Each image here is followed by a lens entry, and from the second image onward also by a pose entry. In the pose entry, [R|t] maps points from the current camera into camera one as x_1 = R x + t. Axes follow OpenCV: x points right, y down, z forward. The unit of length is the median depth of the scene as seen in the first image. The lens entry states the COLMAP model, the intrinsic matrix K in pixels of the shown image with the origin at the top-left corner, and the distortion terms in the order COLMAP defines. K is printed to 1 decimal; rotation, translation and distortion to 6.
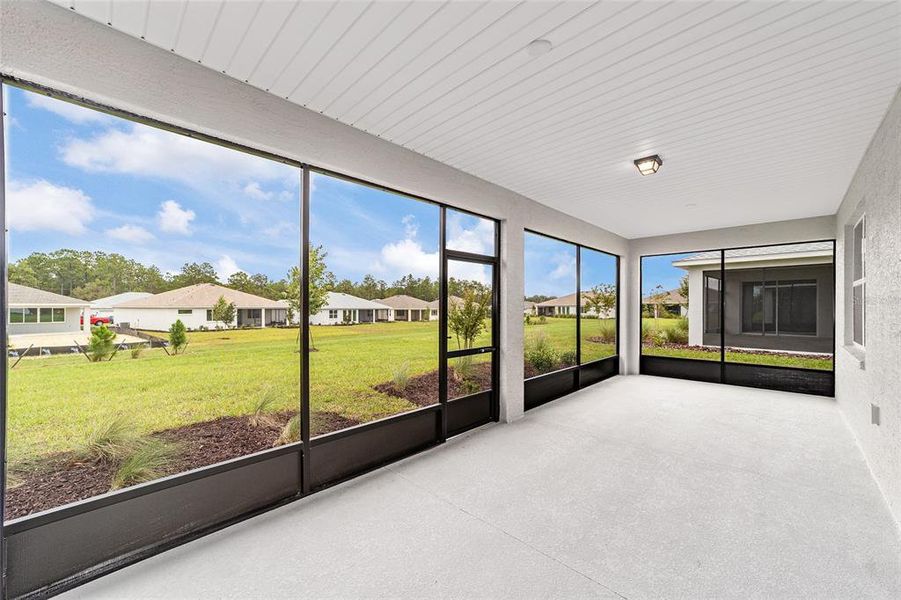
lens RADIAL K [[348.7, 0, 449.5], [0, 348.7, 307.4], [0, 0, 1]] dist [-0.002965, 0.000315]
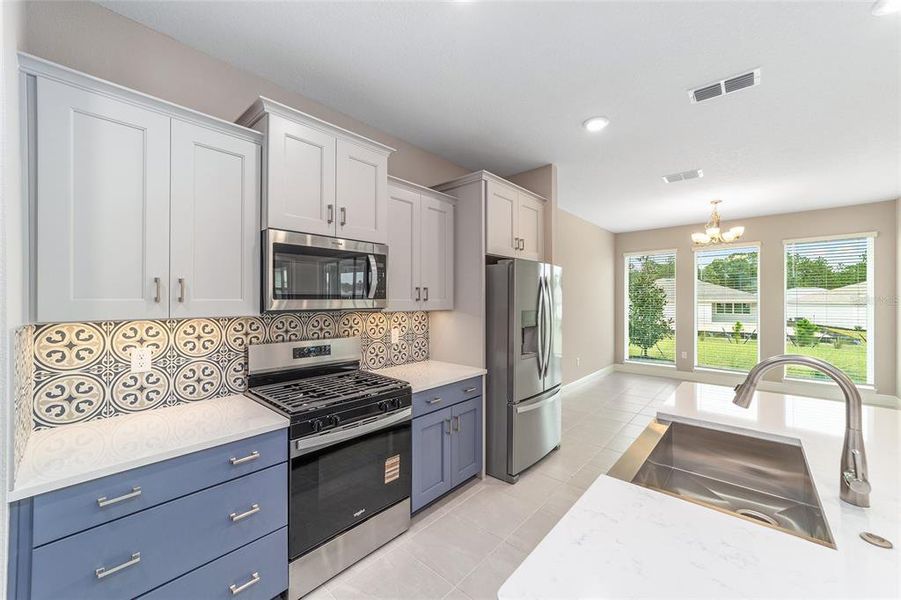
lens RADIAL K [[344.9, 0, 444.4], [0, 344.9, 300.4], [0, 0, 1]] dist [0.000593, 0.000158]
pose [[0.046816, -0.003858, -0.998896, 0.063359], [-0.000954, 0.999992, -0.003907, -0.002545], [0.998903, 0.001136, 0.046812, -0.137383]]
